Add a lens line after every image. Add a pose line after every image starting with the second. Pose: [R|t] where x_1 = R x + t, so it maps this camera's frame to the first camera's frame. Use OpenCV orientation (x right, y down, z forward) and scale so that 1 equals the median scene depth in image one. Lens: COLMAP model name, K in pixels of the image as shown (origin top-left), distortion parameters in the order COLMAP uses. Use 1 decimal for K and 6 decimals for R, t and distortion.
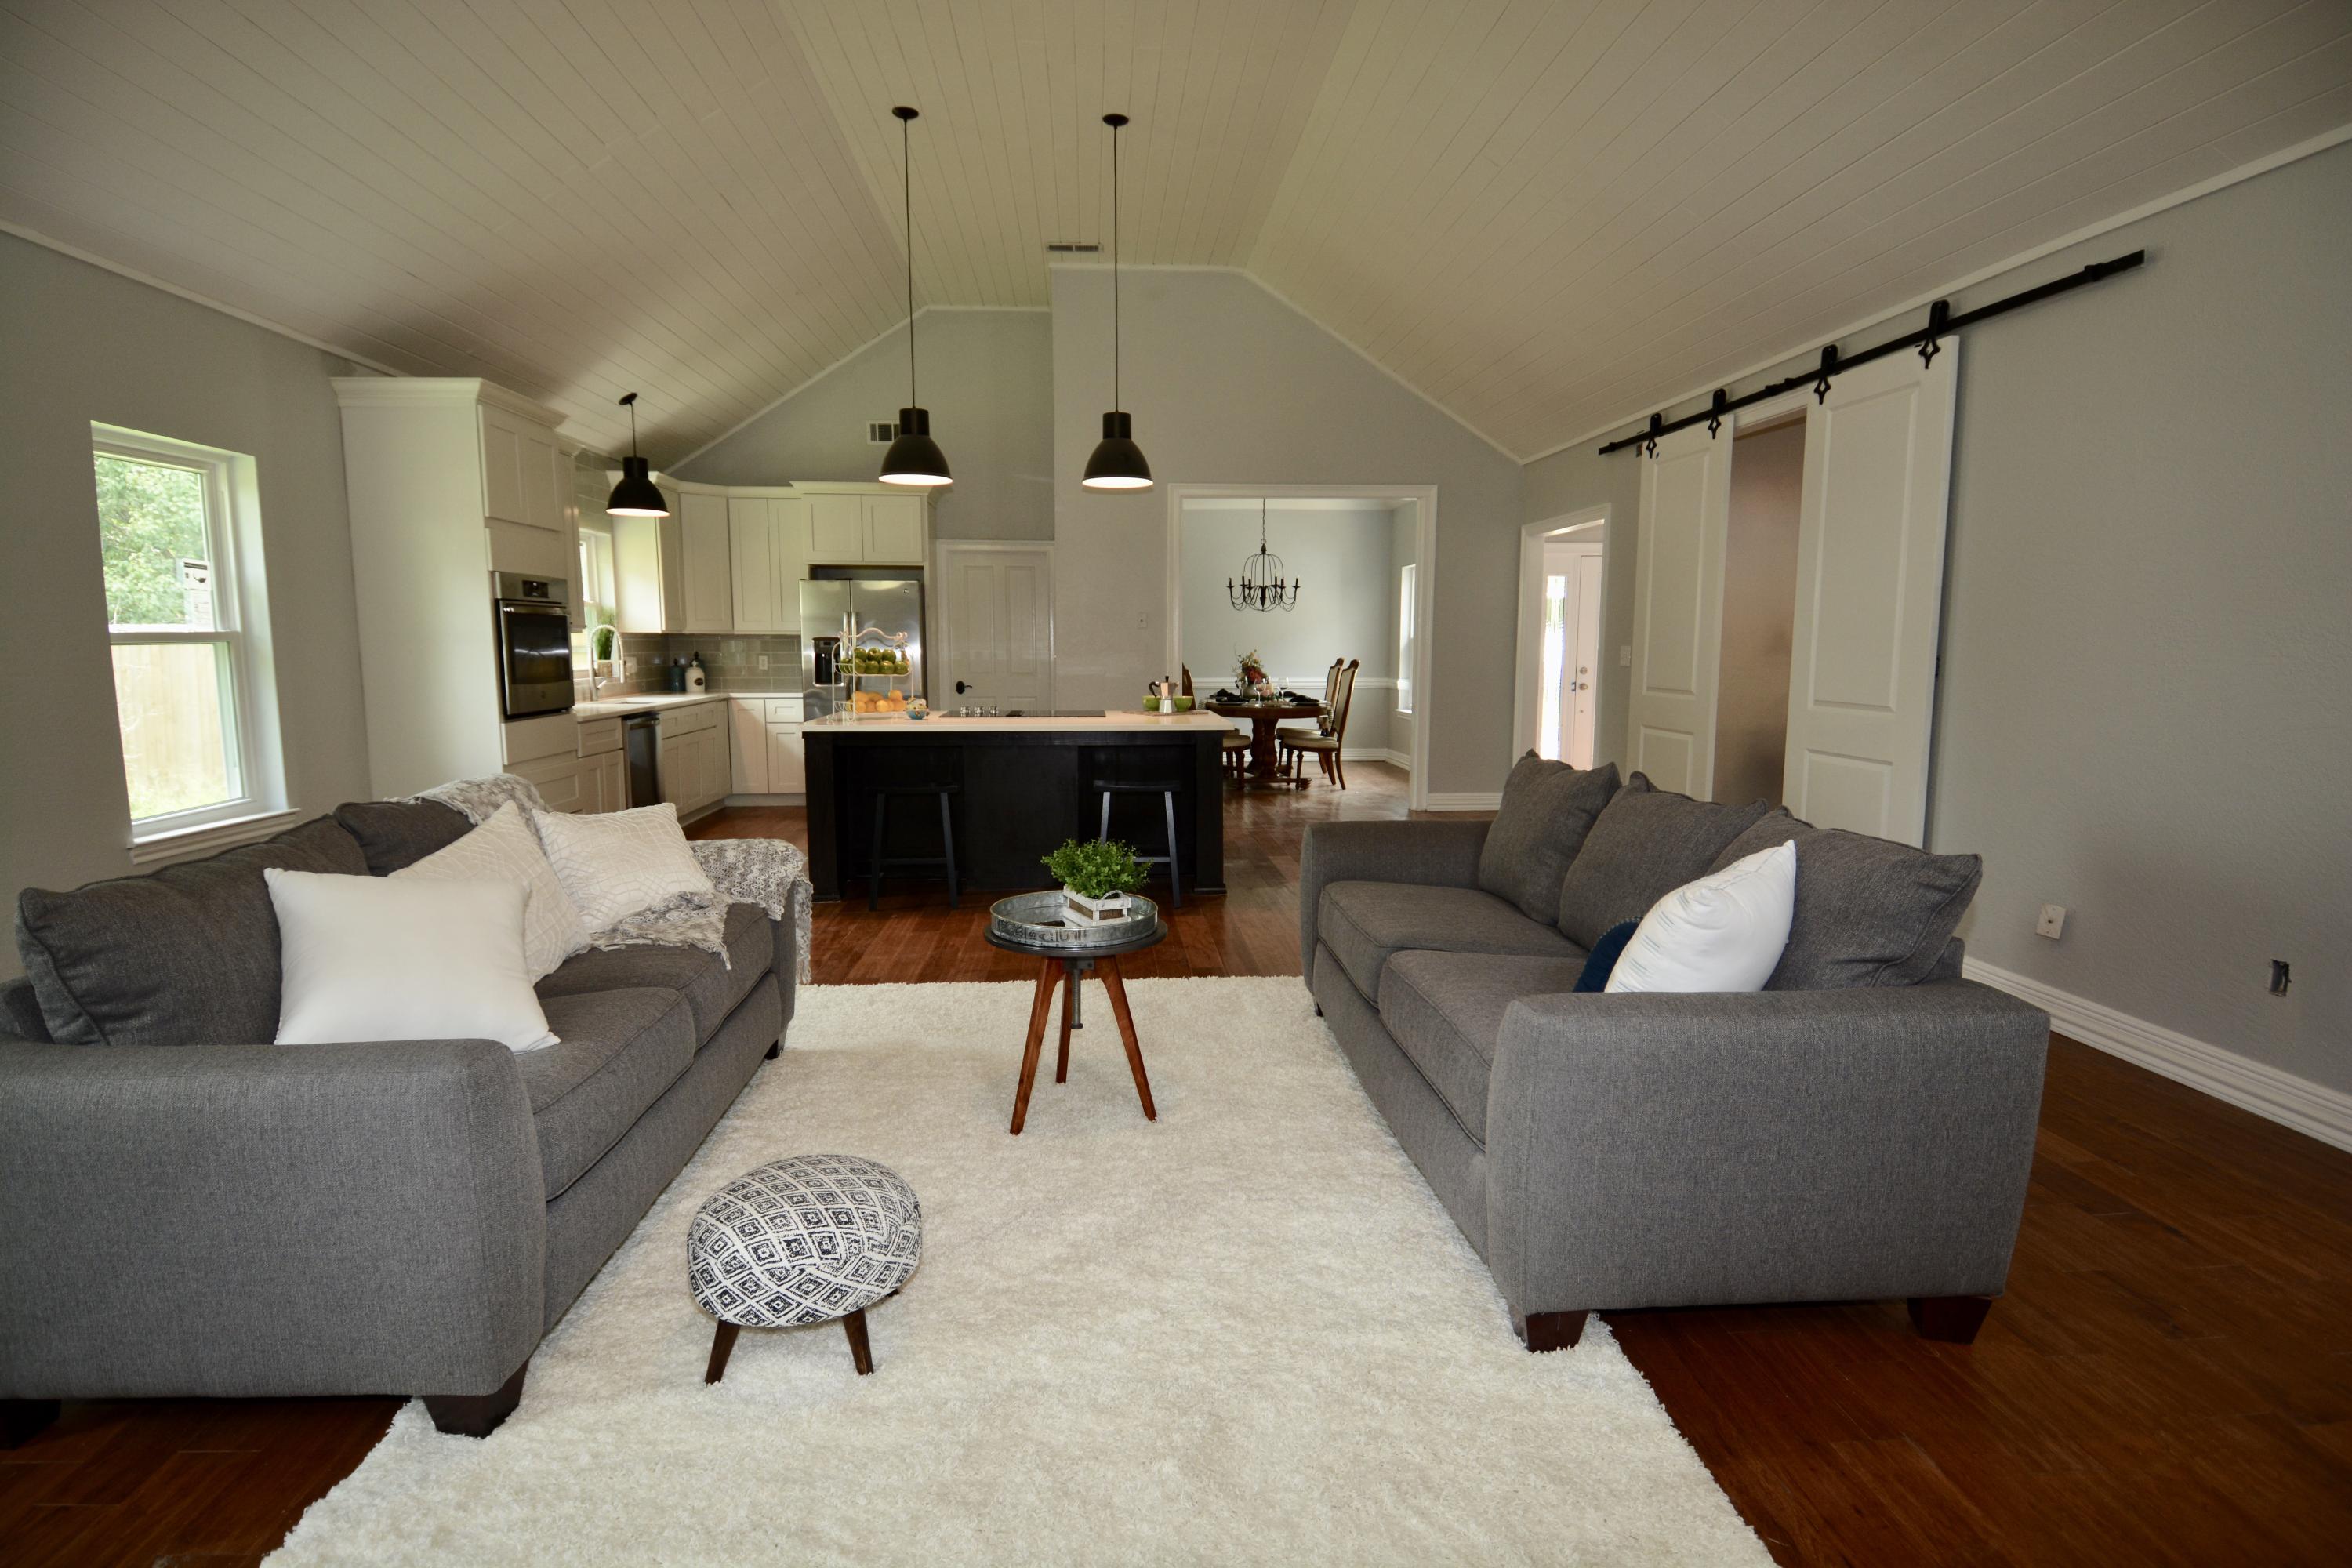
lens RADIAL K [[1205.4, 0, 1171.2], [0, 1205.4, 784.6], [0, 0, 1]] dist [0.053792, -0.060970]
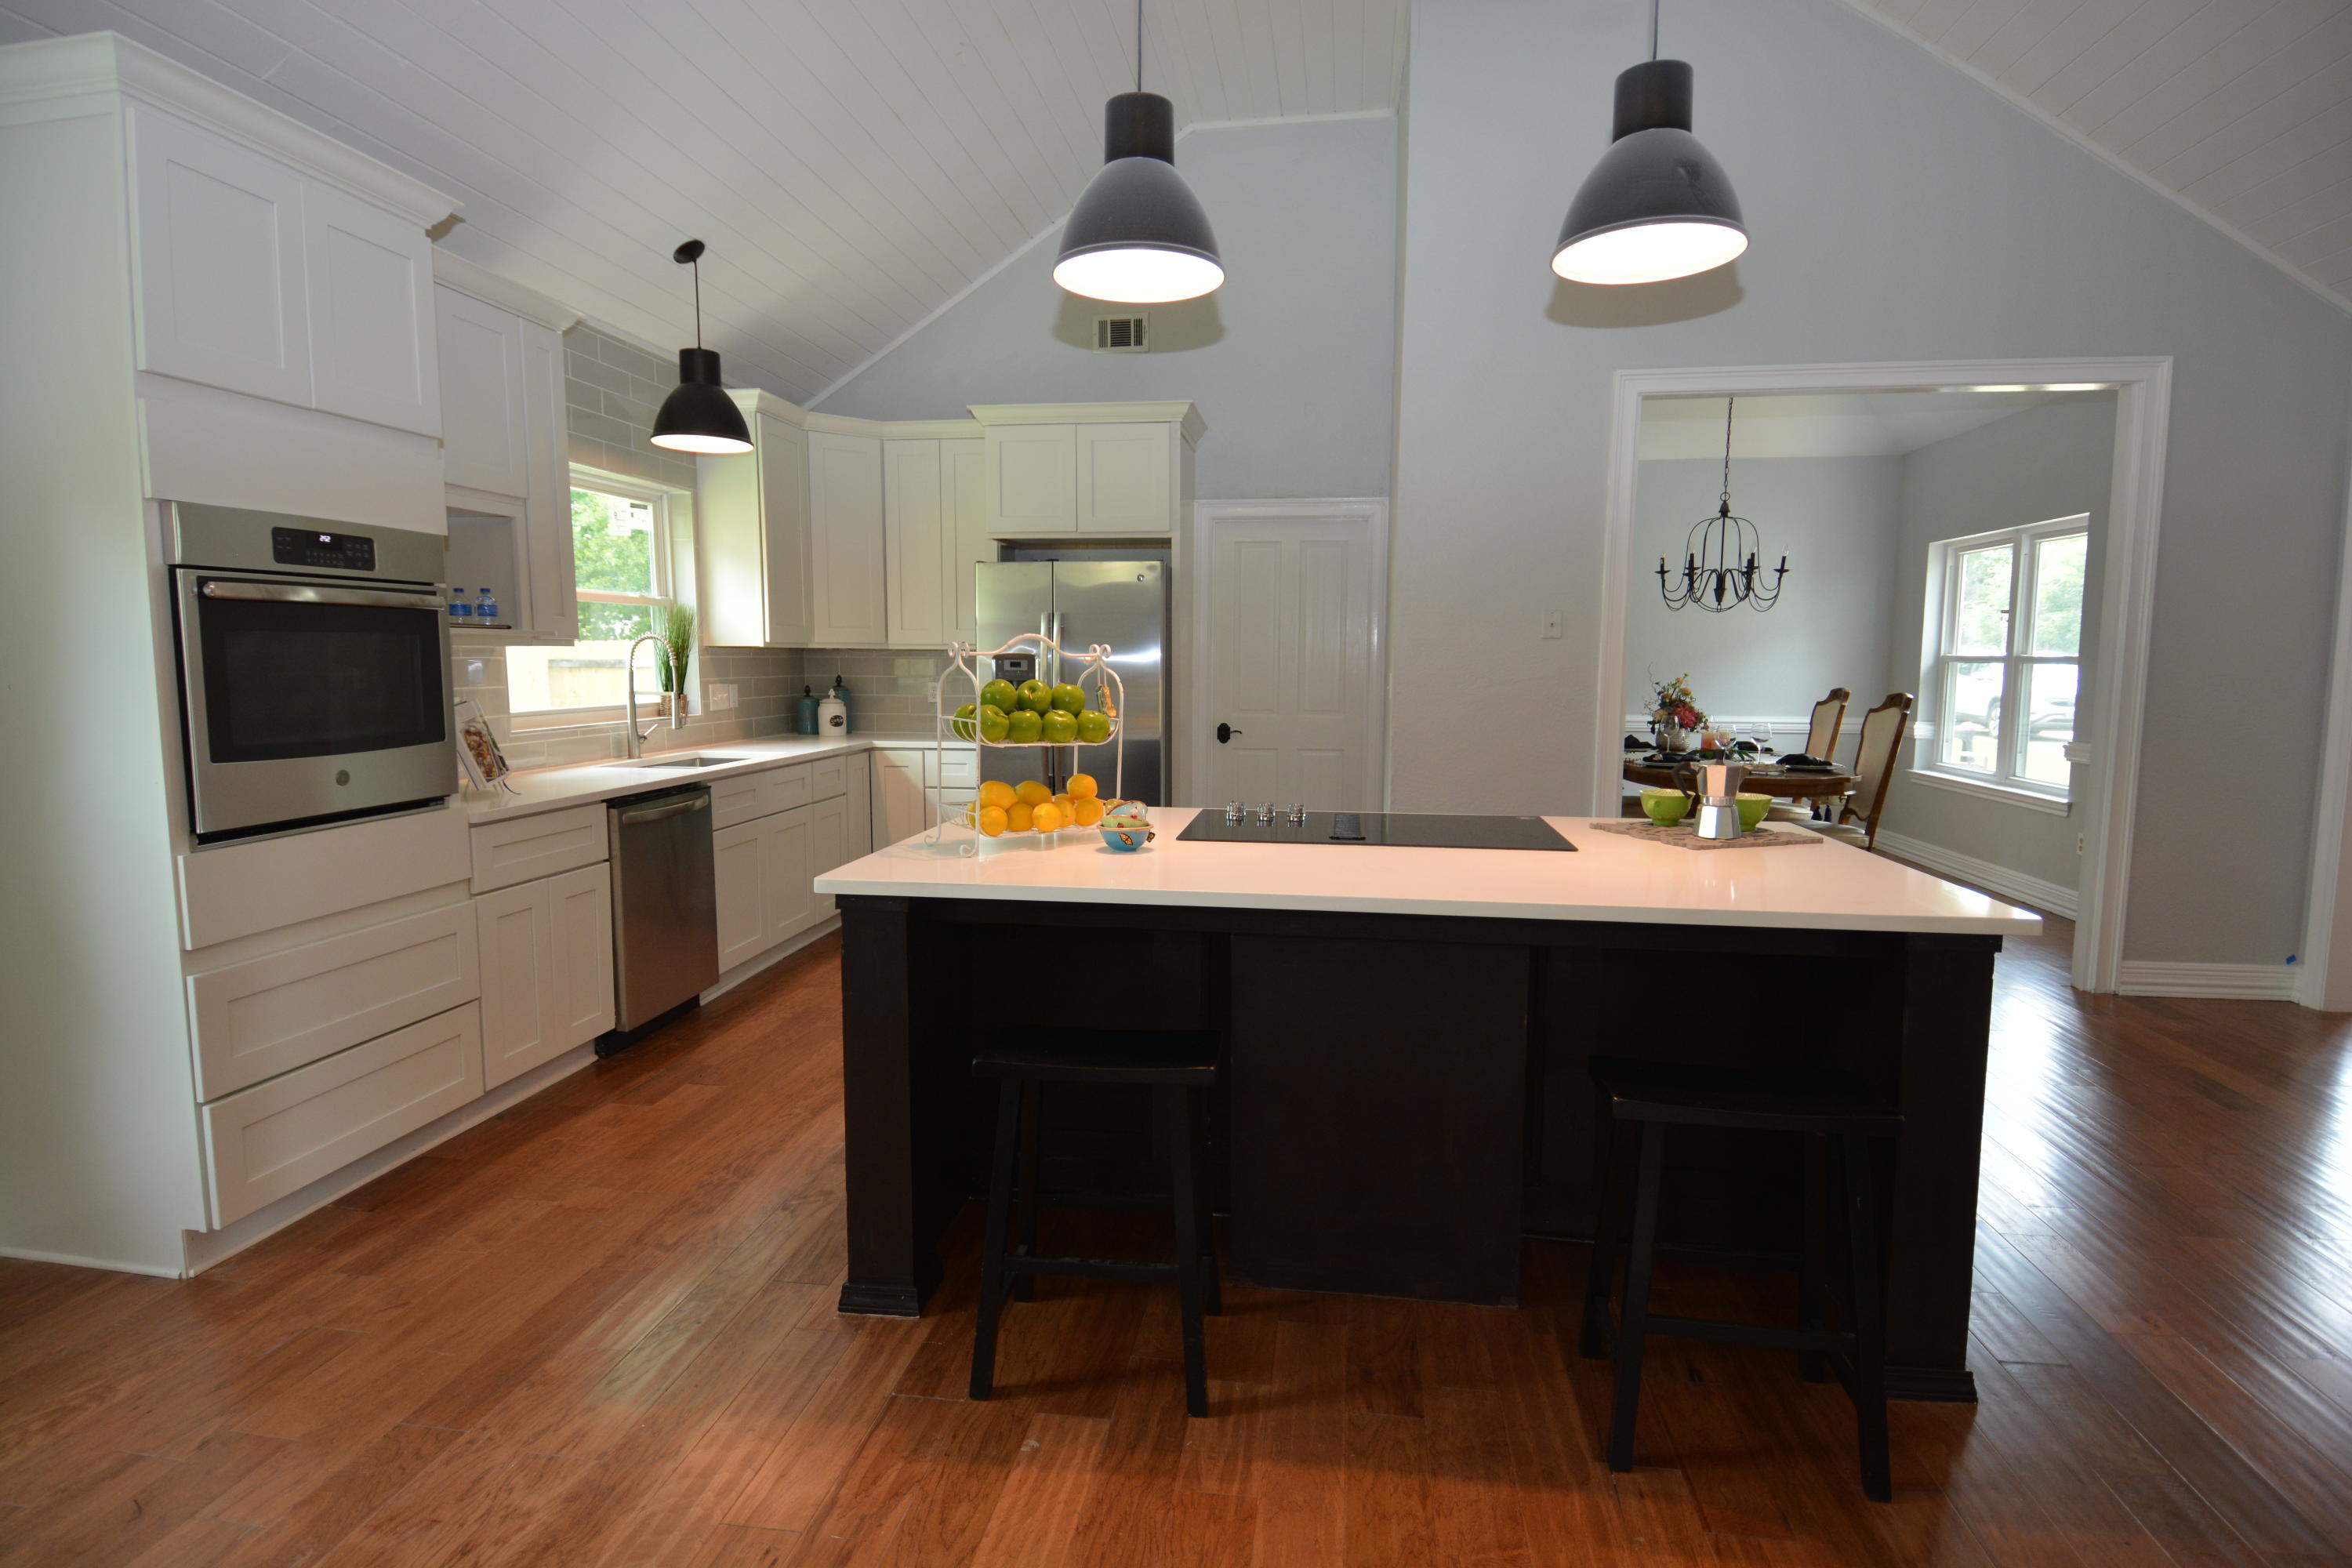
lens RADIAL K [[1205.4, 0, 1171.2], [0, 1205.4, 784.6], [0, 0, 1]] dist [0.053792, -0.060970]
pose [[0.977148, 0.025876, -0.210978, -0.085316], [-0.028605, 0.999542, -0.009889, -0.058518], [0.210626, 0.015698, 0.977441, 0.473795]]
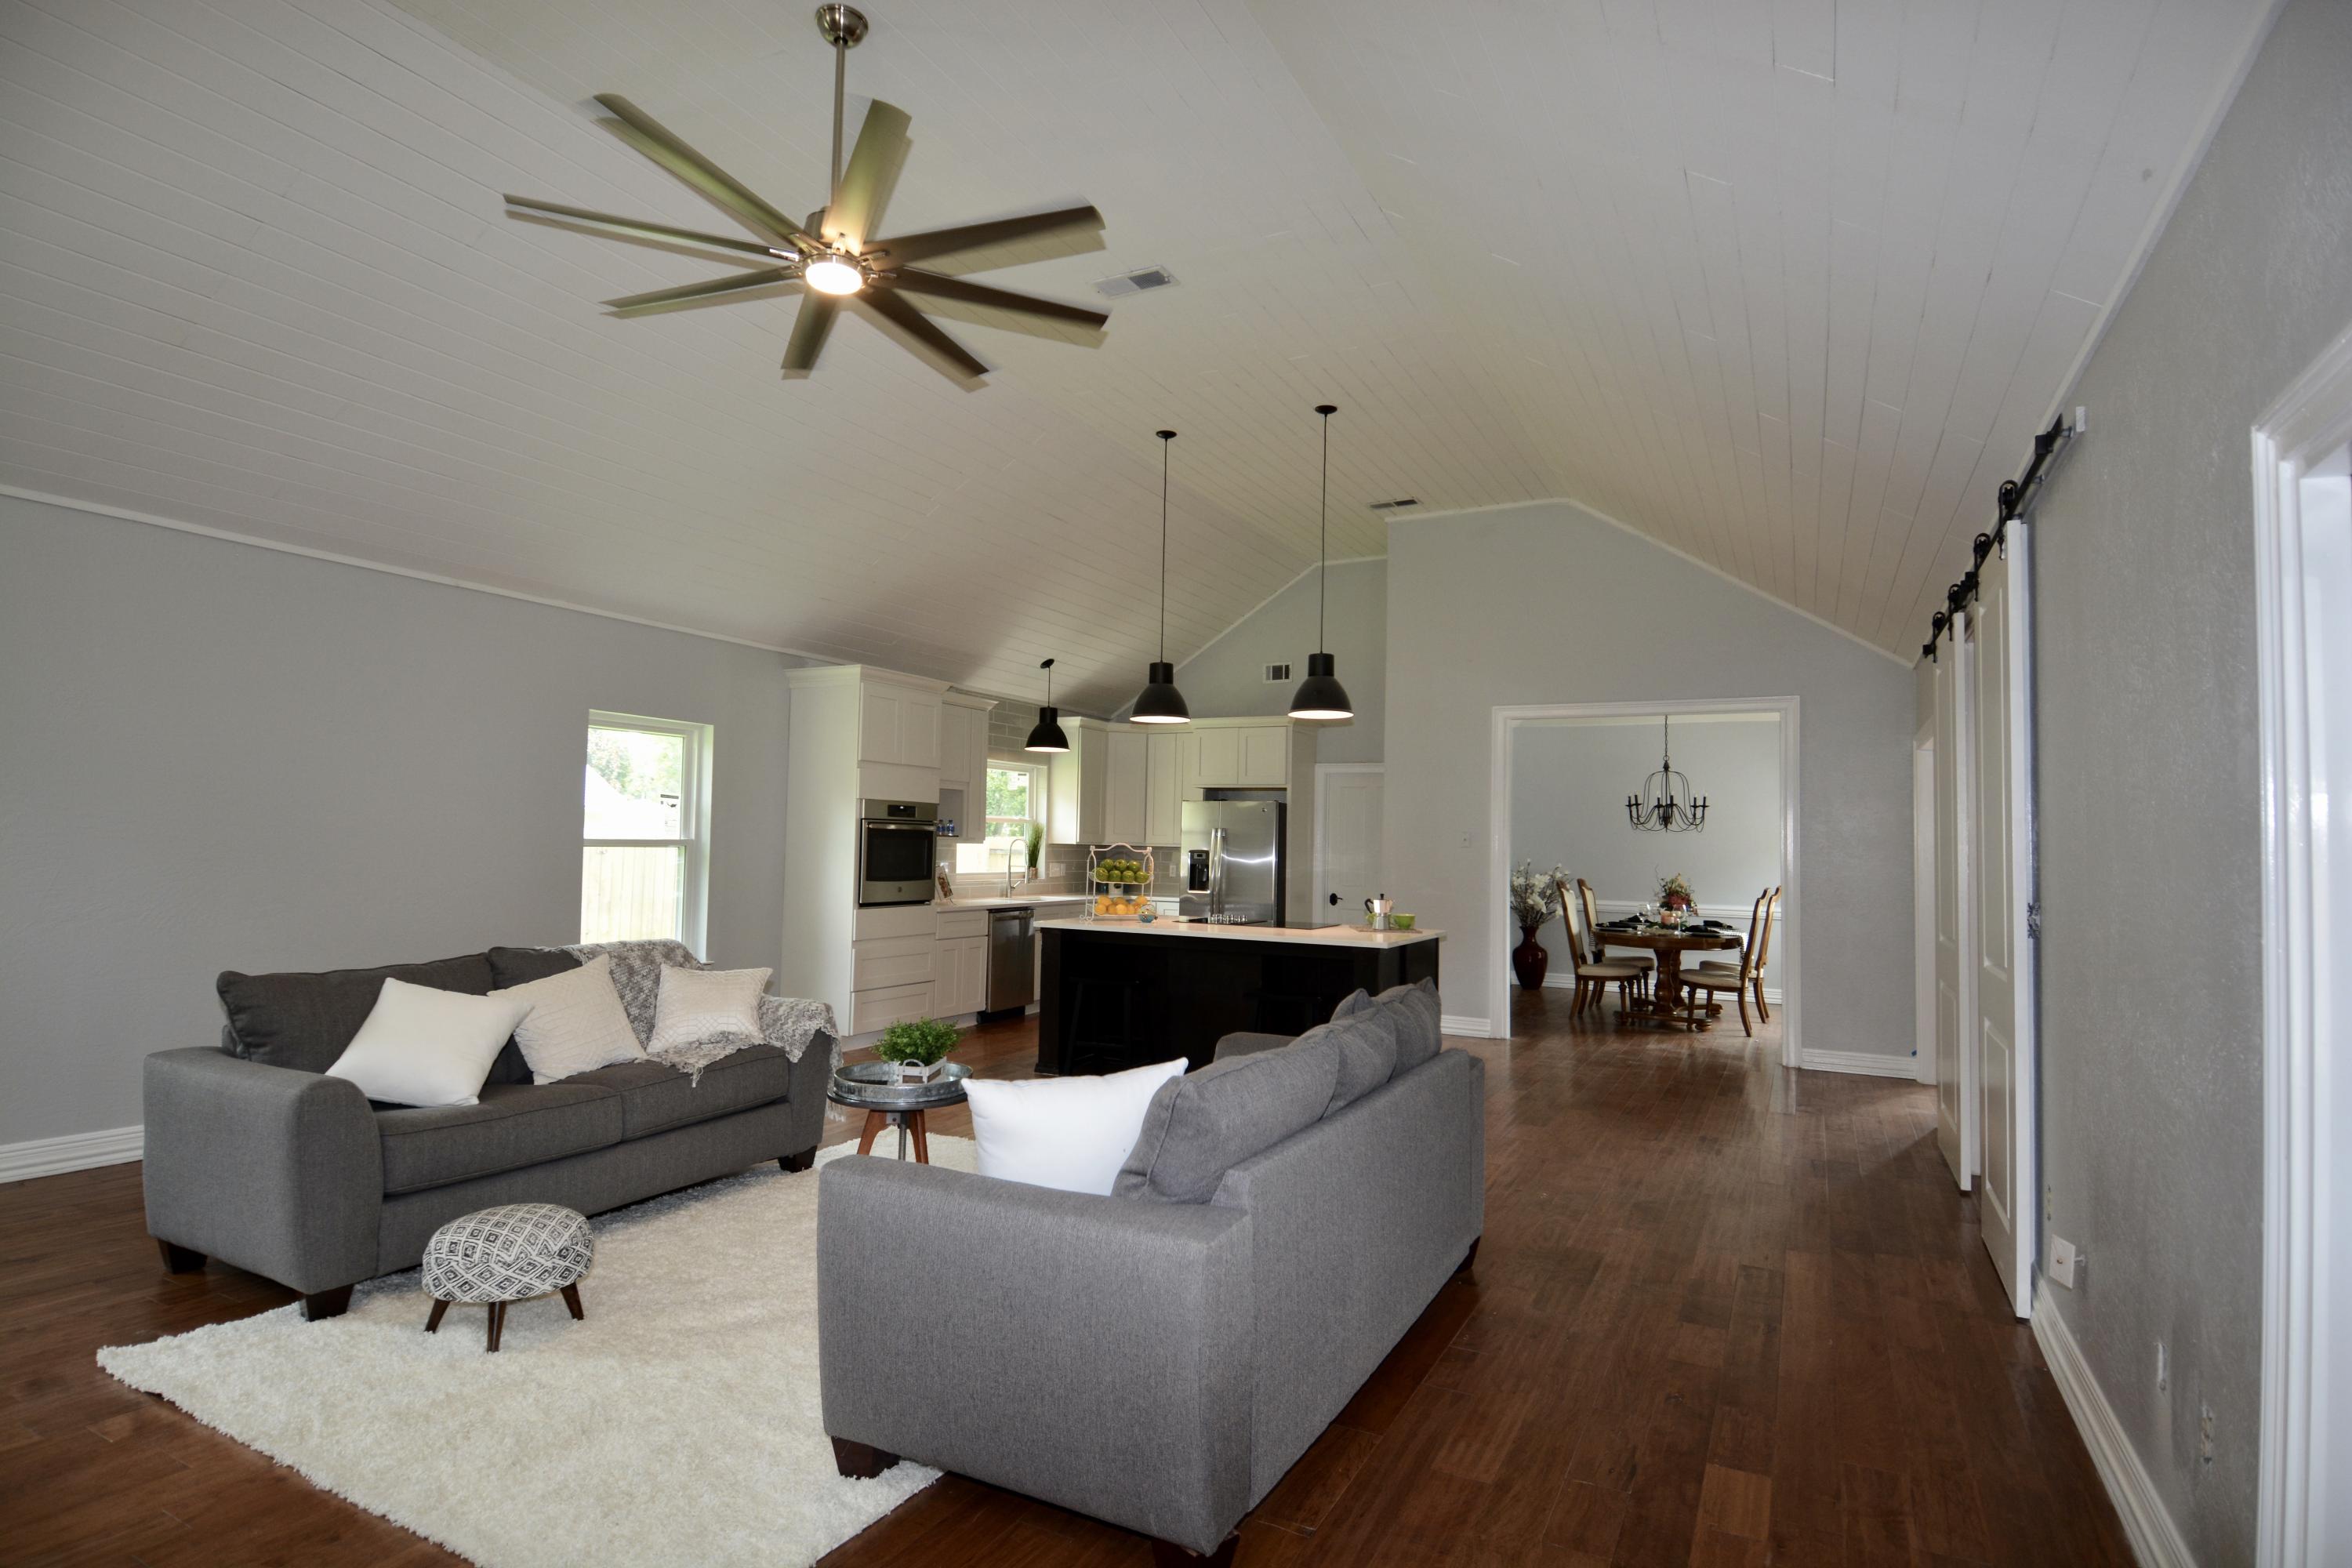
lens RADIAL K [[1205.4, 0, 1171.2], [0, 1205.4, 784.6], [0, 0, 1]] dist [0.053792, -0.060970]
pose [[0.853998, -0.007784, -0.520218, 0.326185], [-0.083178, 0.984985, -0.151284, -0.009219], [0.513584, 0.172467, 0.840527, 0.019498]]
